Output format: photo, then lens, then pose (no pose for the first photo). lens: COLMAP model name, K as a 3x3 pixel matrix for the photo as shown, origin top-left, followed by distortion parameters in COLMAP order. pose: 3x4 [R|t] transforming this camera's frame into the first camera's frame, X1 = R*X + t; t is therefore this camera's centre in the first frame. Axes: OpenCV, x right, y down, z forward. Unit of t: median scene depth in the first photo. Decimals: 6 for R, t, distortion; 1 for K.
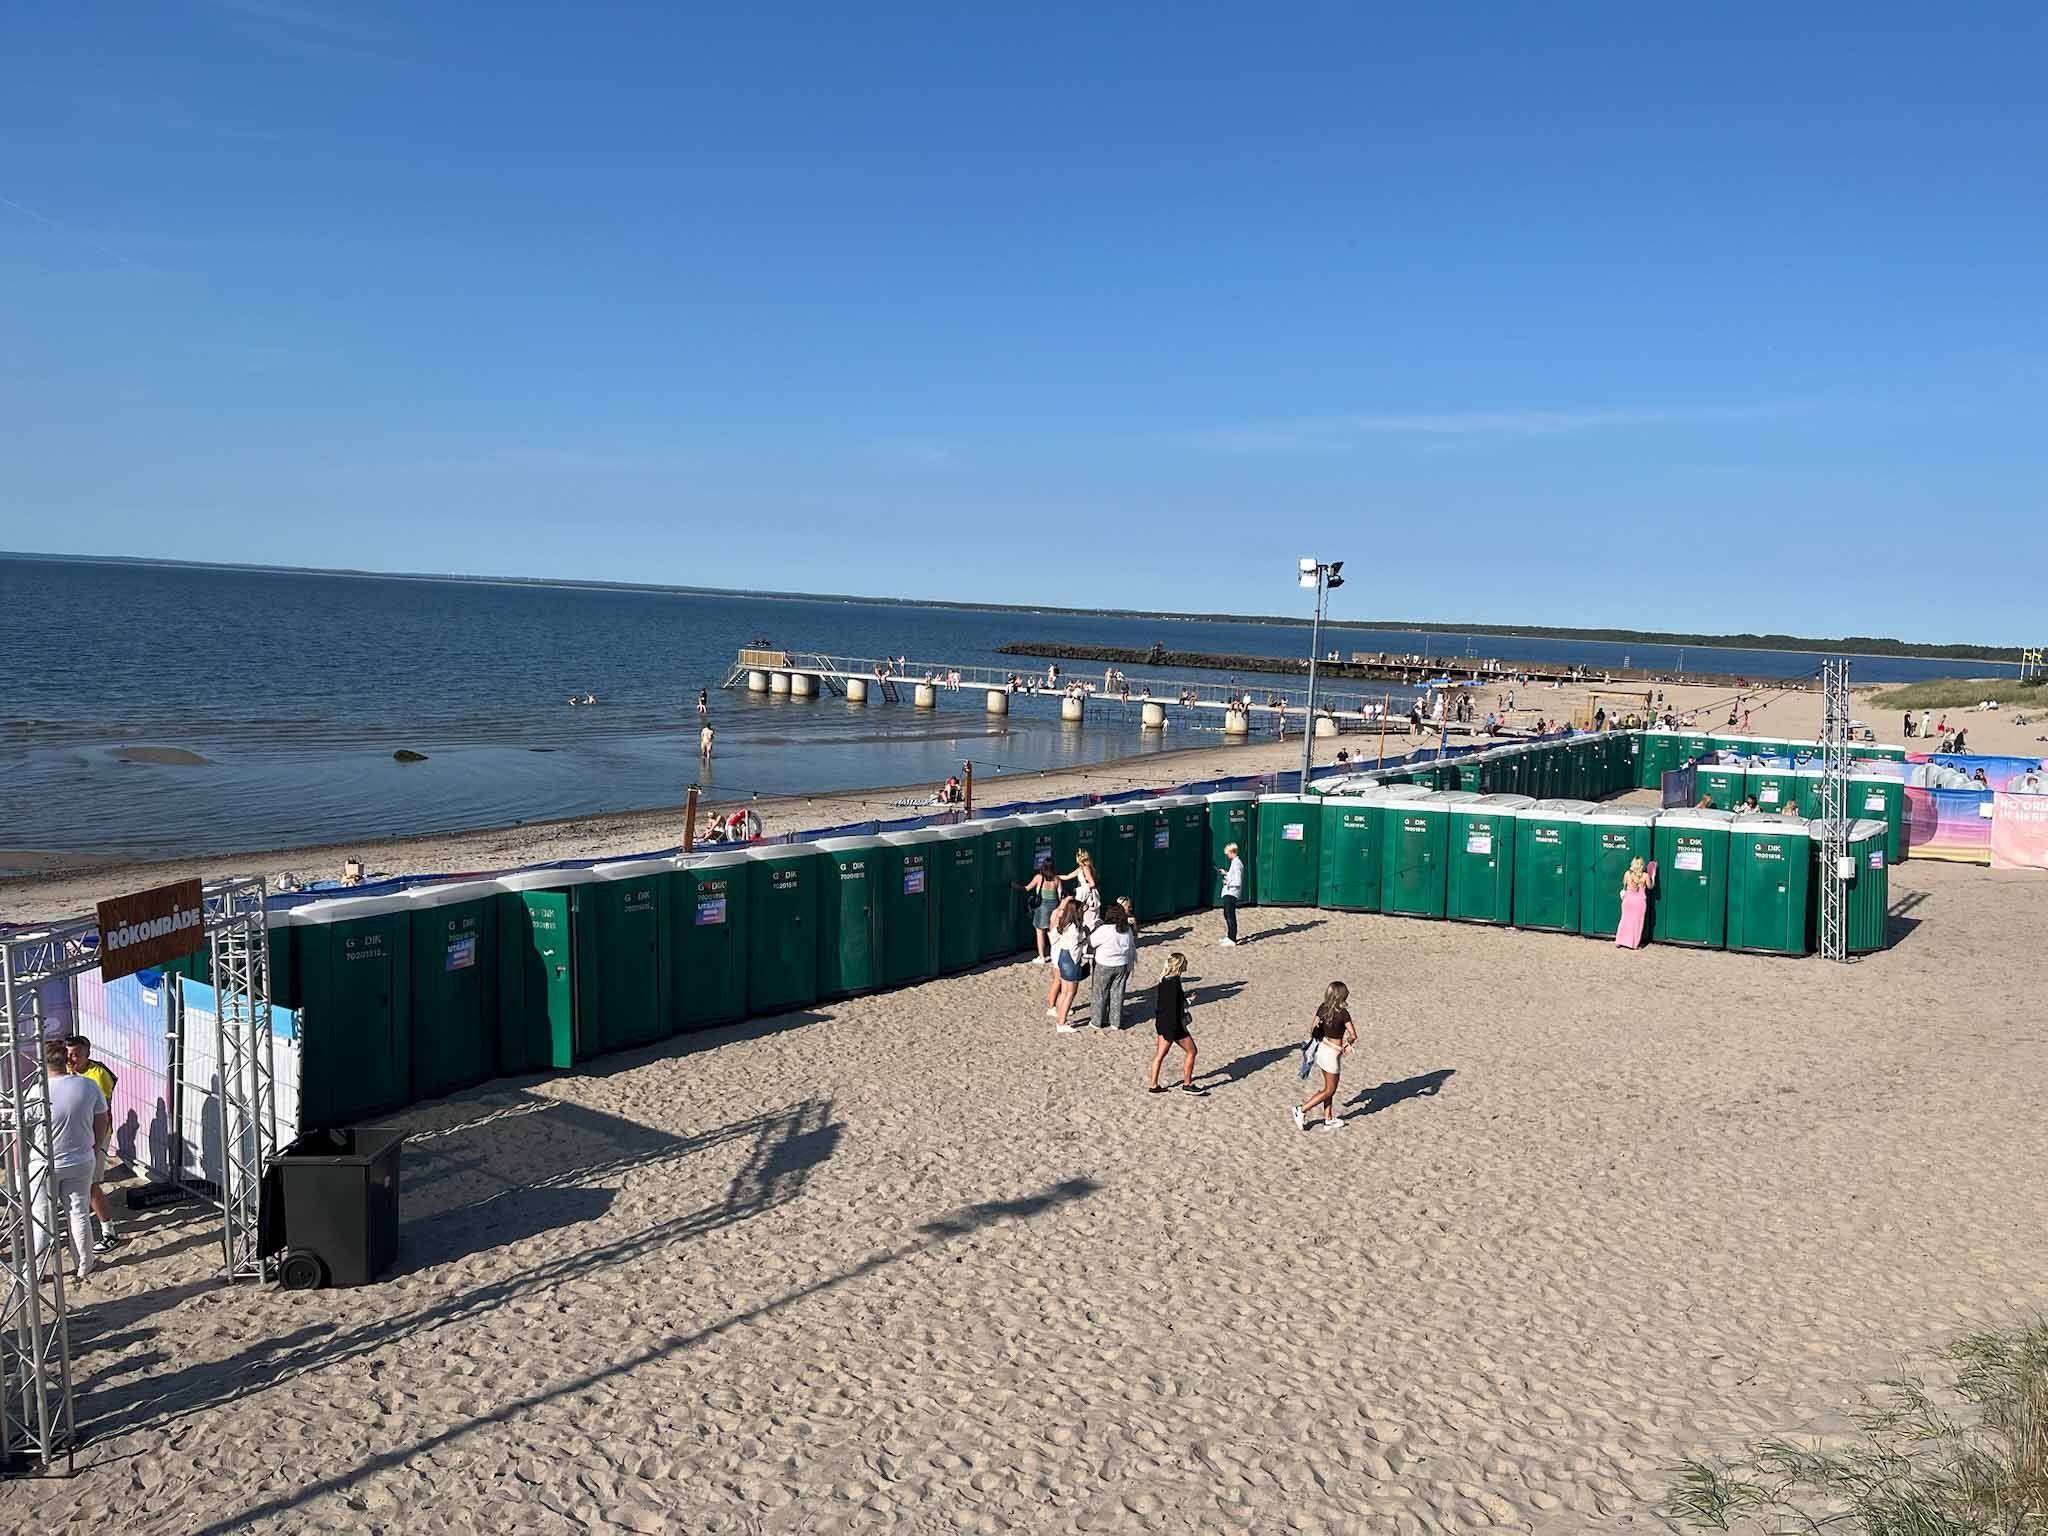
lens RADIAL K [[1580.6, 0, 1017.1], [0, 1580.6, 702.0], [0, 0, 1]] dist [0.032946, -0.006300]
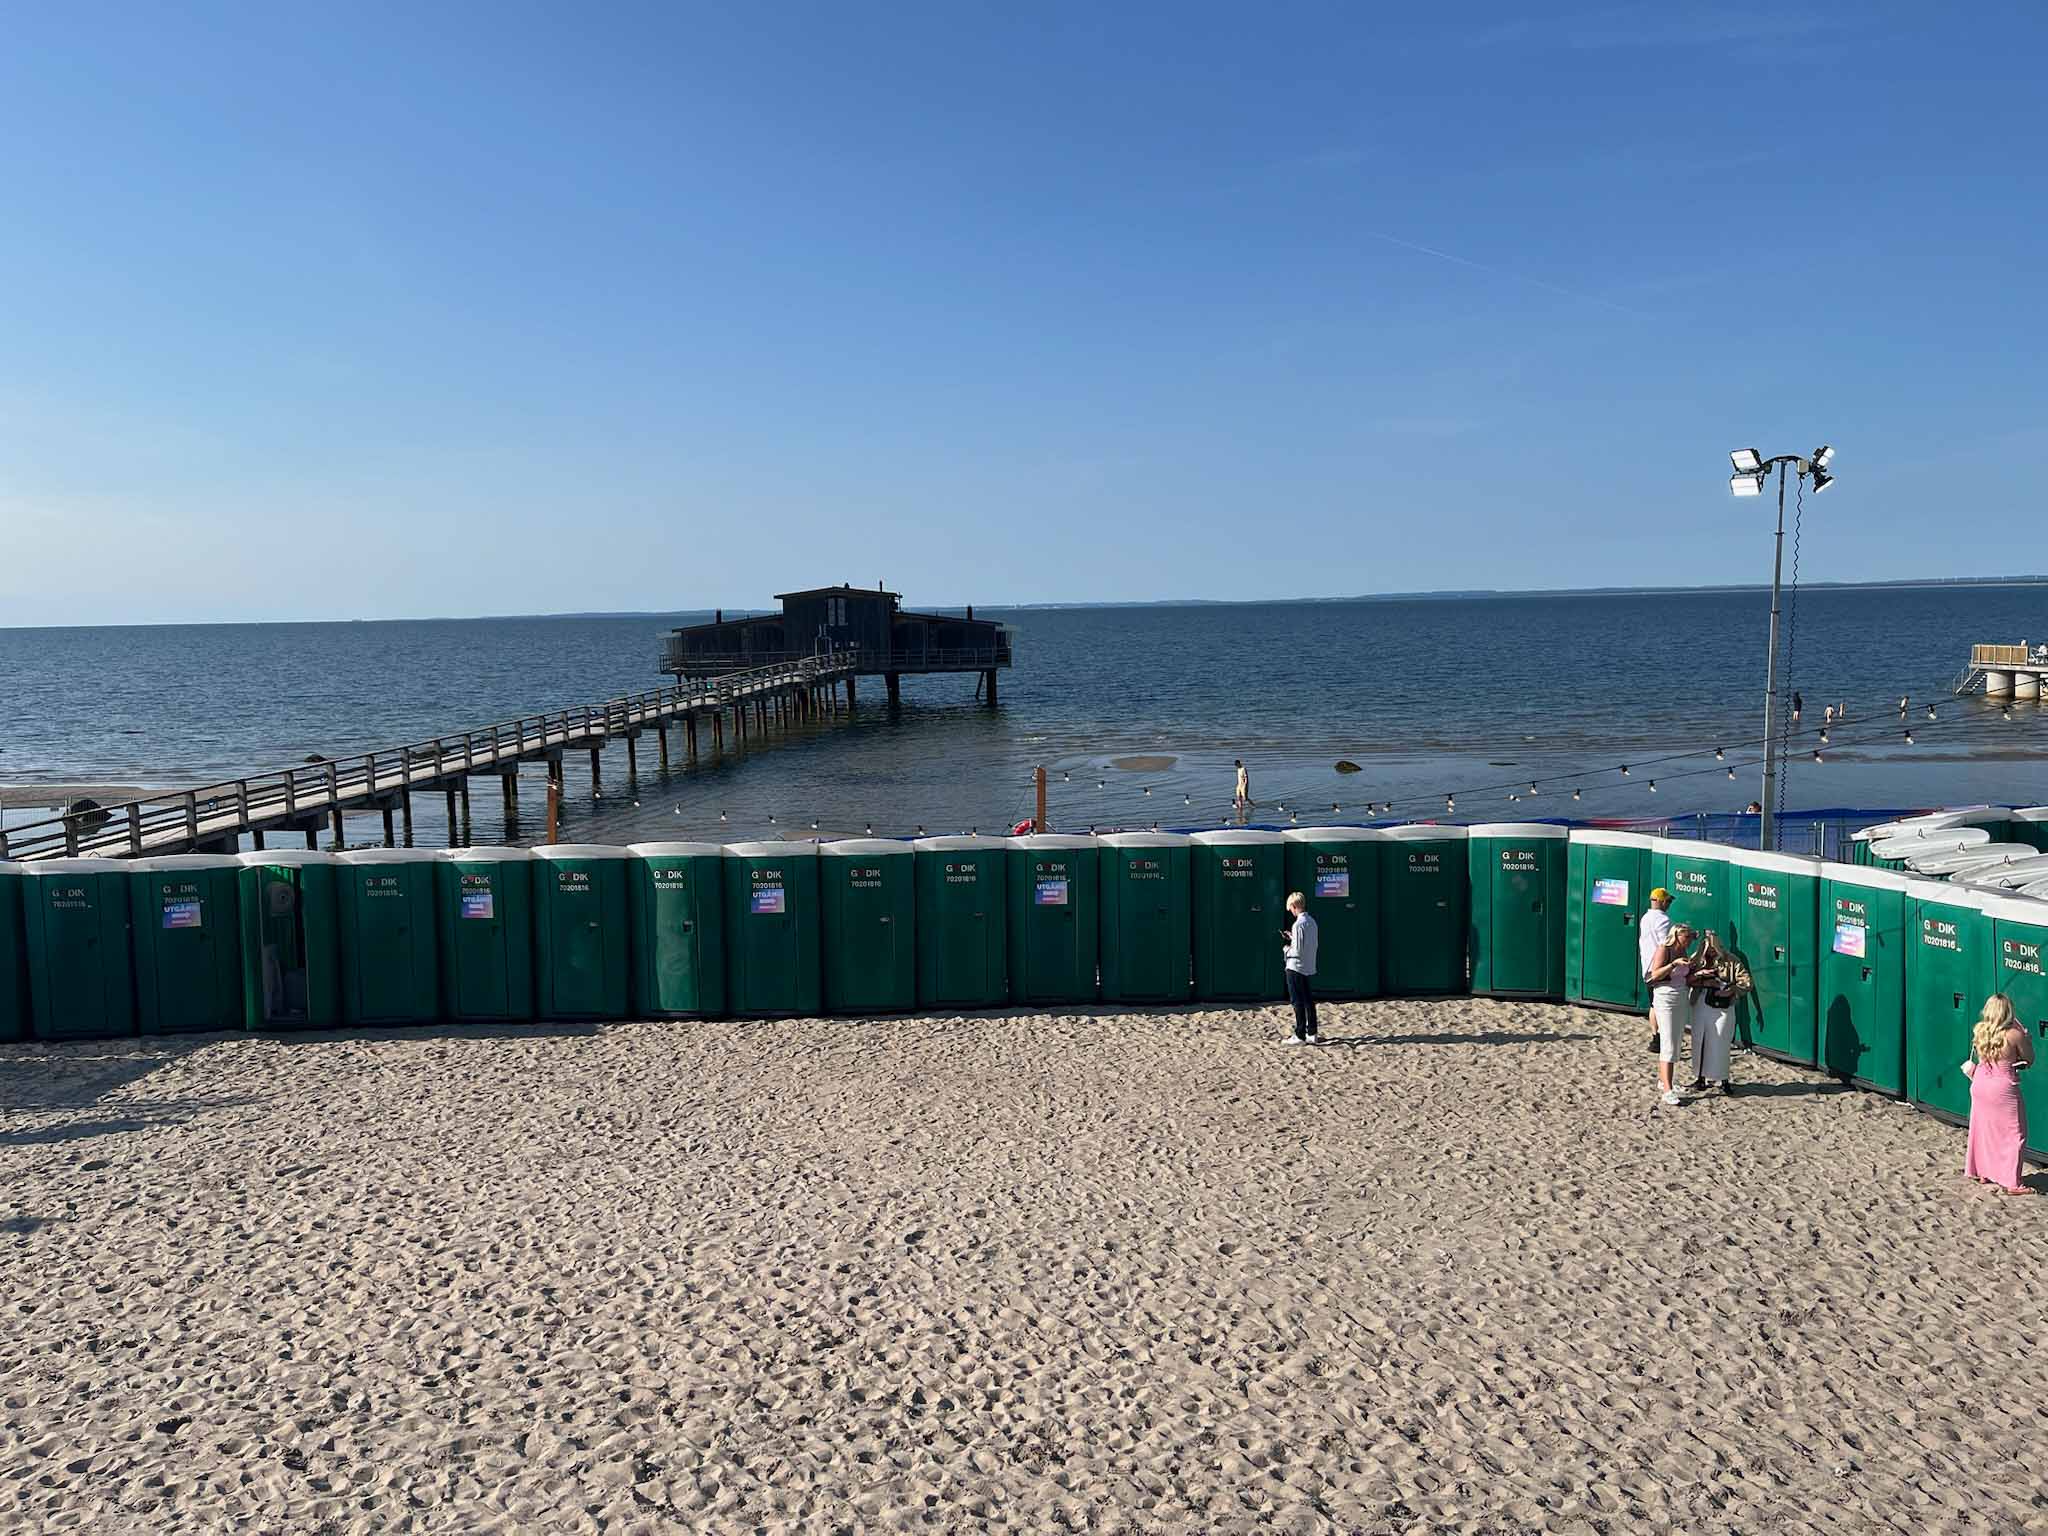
lens RADIAL K [[1580.6, 0, 1017.1], [0, 1580.6, 702.0], [0, 0, 1]] dist [0.032946, -0.006300]
pose [[0.606258, -0.019245, -0.795035, 0.605808], [0.009172, 0.999810, -0.017208, 0.017587], [0.795215, 0.003140, 0.606319, 0.491413]]
